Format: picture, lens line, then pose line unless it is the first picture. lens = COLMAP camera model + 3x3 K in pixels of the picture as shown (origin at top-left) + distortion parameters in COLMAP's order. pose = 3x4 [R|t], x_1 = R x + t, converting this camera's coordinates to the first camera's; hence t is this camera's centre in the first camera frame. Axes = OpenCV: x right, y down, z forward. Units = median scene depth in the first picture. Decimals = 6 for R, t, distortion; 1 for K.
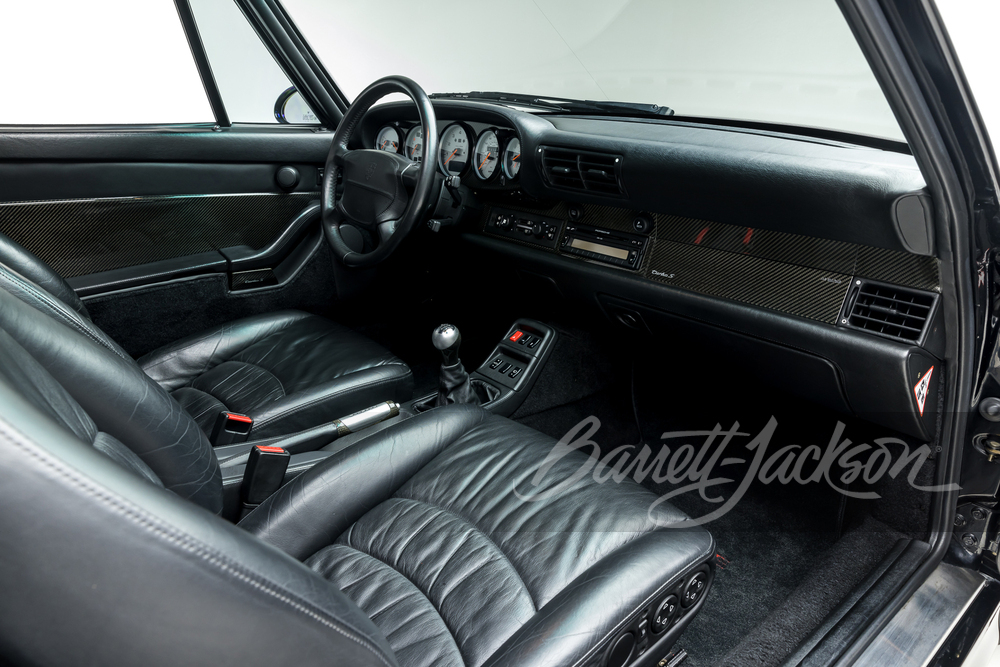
lens RADIAL K [[653.4, 0, 503.4], [0, 653.4, 335.3], [0, 0, 1]] dist [0.005634, 0.001105]
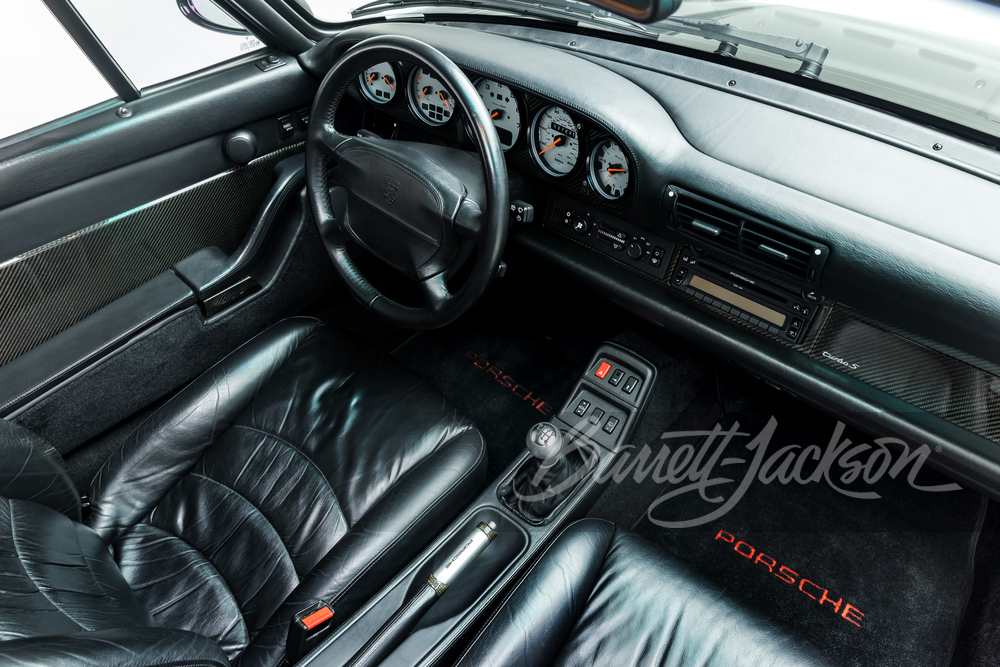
lens RADIAL K [[653.4, 0, 501.3], [0, 653.4, 335.1], [0, 0, 1]] dist [0.005634, 0.001105]
pose [[0.989540, -0.126334, 0.069647, -0.151188], [0.087579, 0.909729, 0.405862, -0.366939], [-0.114634, -0.395517, 0.911277, 0.298477]]
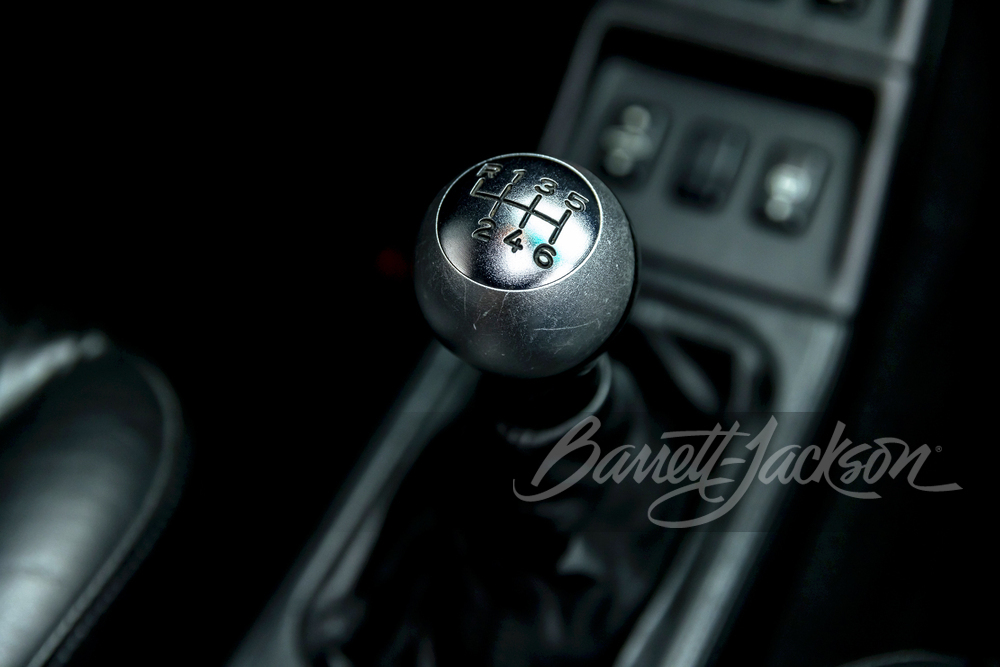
lens RADIAL K [[1821.2, 0, 505.6], [0, 1821.2, 332.9], [0, 0, 1]] dist [-0.024451, 0.000000]
pose [[0.921548, -0.327077, 0.209212, -0.145217], [0.191215, 0.851291, 0.488611, -0.138197], [-0.337913, -0.410275, 0.847047, 0.592287]]
